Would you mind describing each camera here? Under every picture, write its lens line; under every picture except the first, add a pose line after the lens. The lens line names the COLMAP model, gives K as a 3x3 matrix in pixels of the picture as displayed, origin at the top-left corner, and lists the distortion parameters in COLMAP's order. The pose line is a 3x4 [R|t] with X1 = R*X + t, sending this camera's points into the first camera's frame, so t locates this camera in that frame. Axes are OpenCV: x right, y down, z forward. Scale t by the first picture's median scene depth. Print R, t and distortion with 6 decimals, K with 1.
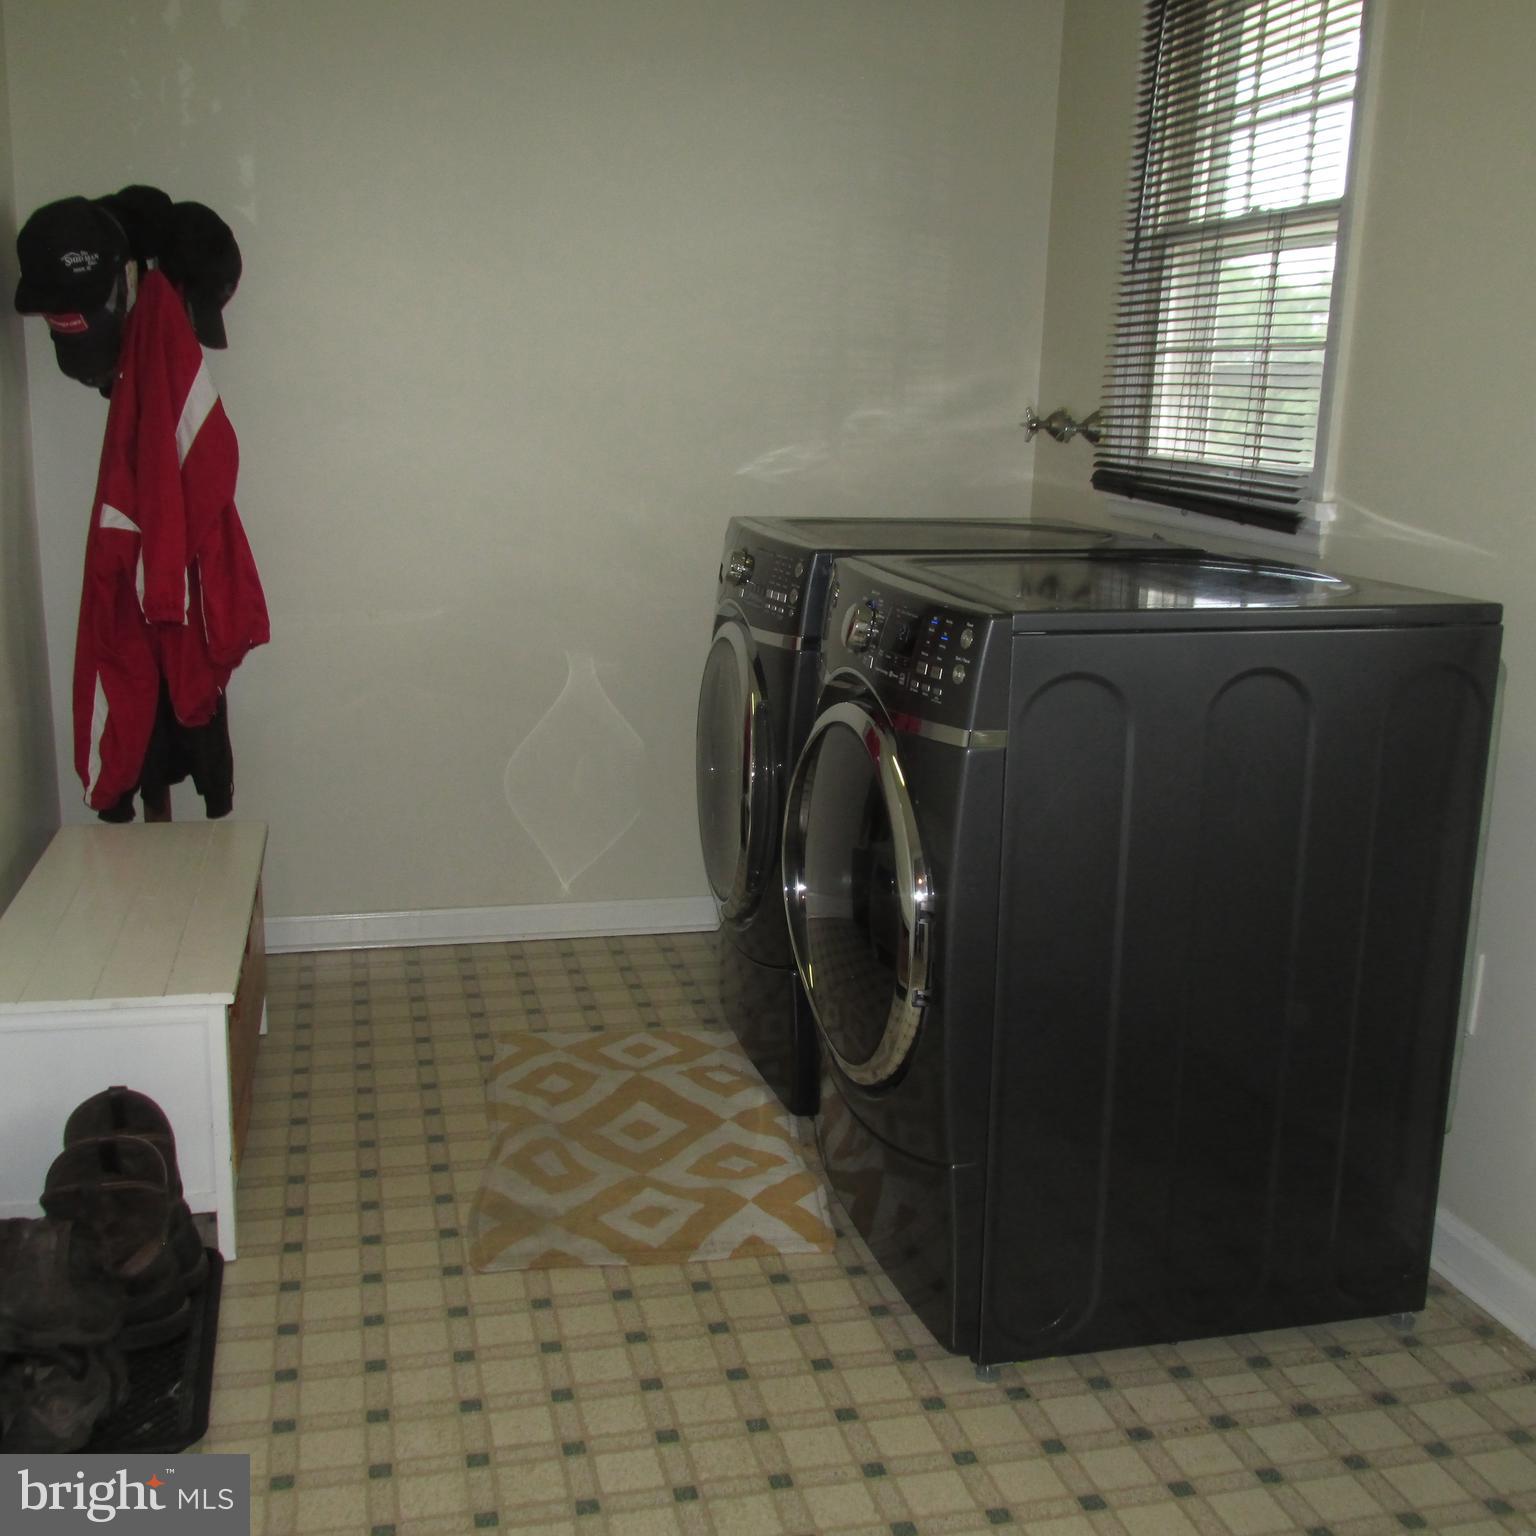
lens RADIAL K [[1700.3, 0, 768.3], [0, 1700.3, 770.9], [0, 0, 1]] dist [-0.023672, 0.000000]
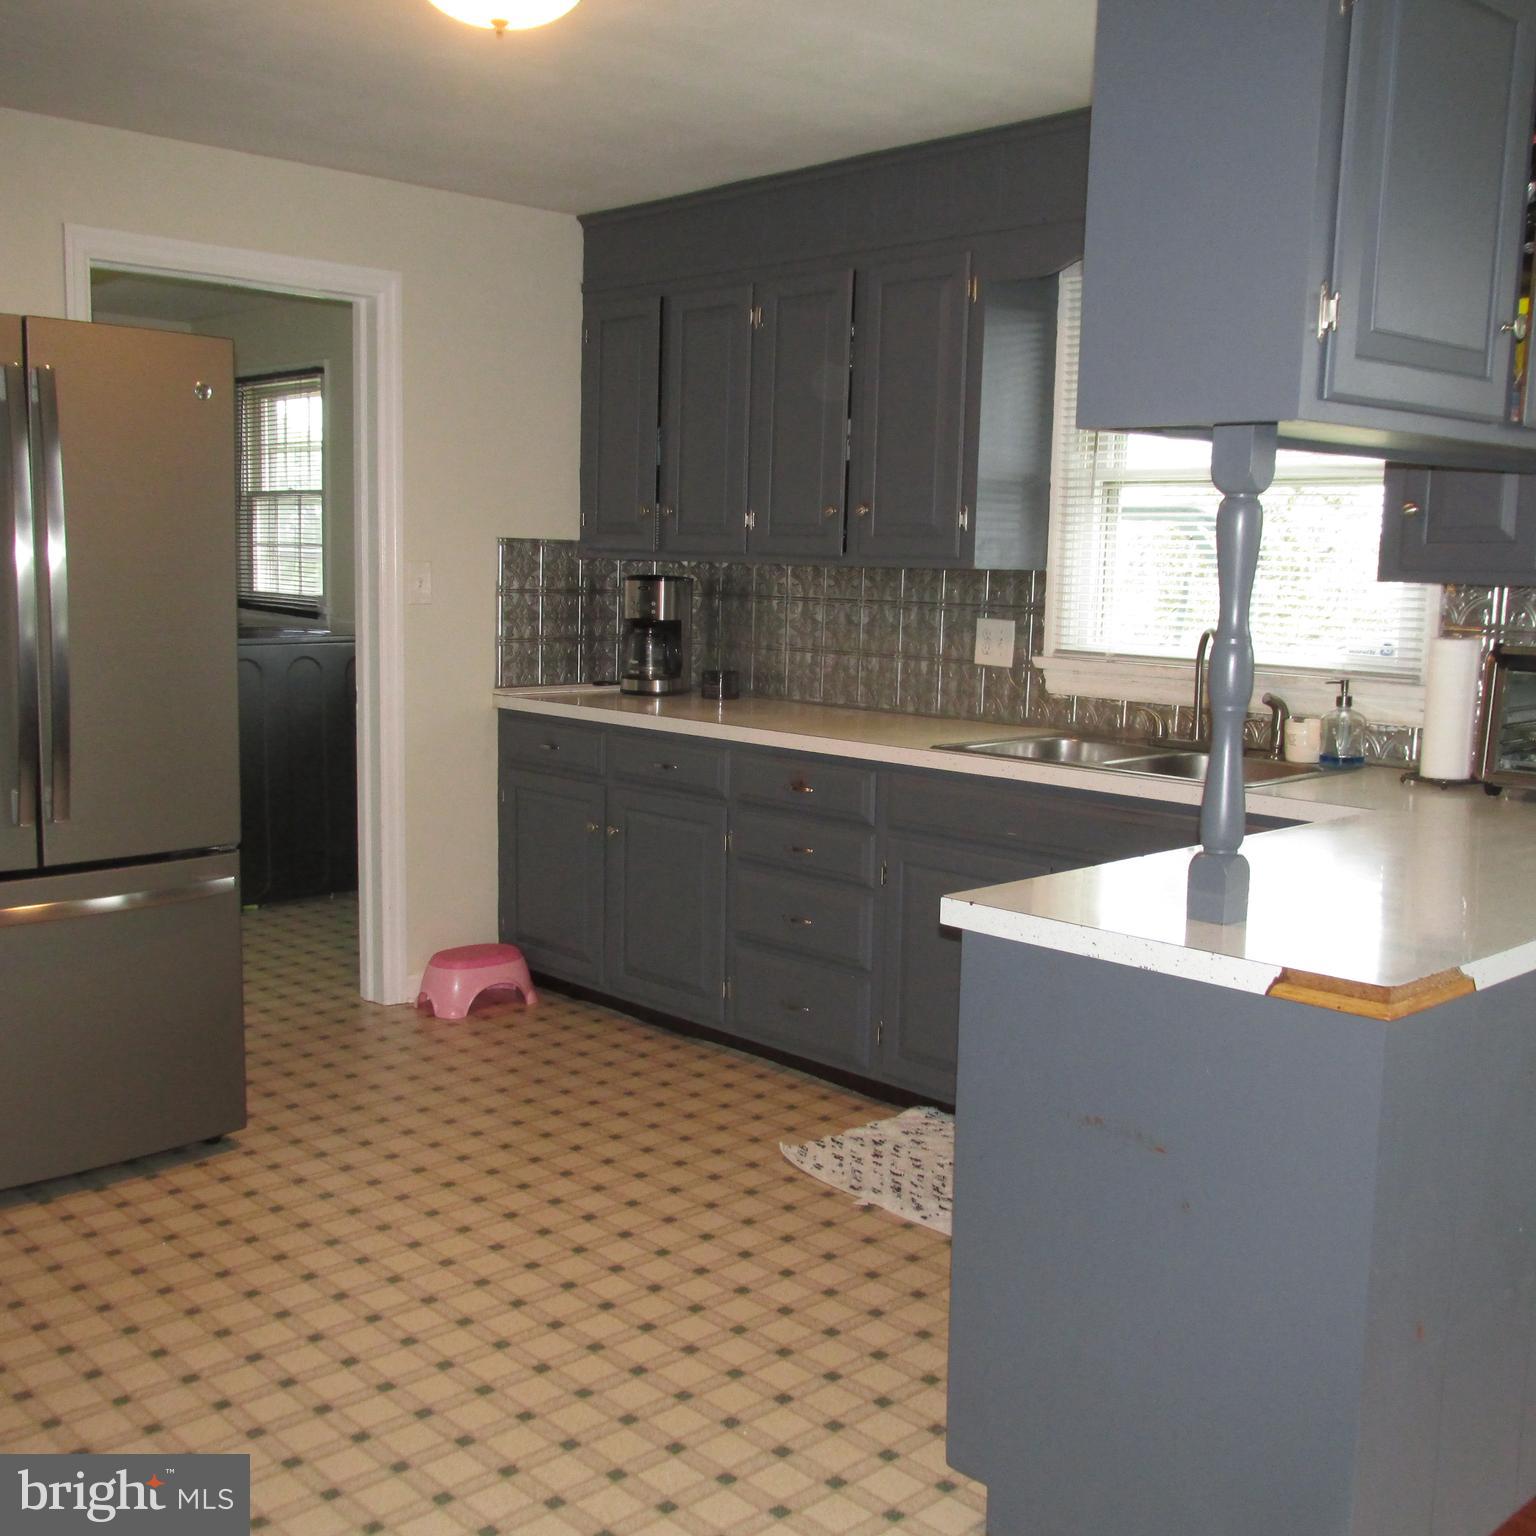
lens RADIAL K [[1700.3, 0, 768.7], [0, 1700.3, 770.9], [0, 0, 1]] dist [-0.023672, 0.000000]
pose [[0.868382, -0.086313, 0.488327, -0.336249], [0.124411, 0.991162, -0.046048, 0.264917], [-0.480037, 0.100741, 0.871445, -1.401901]]
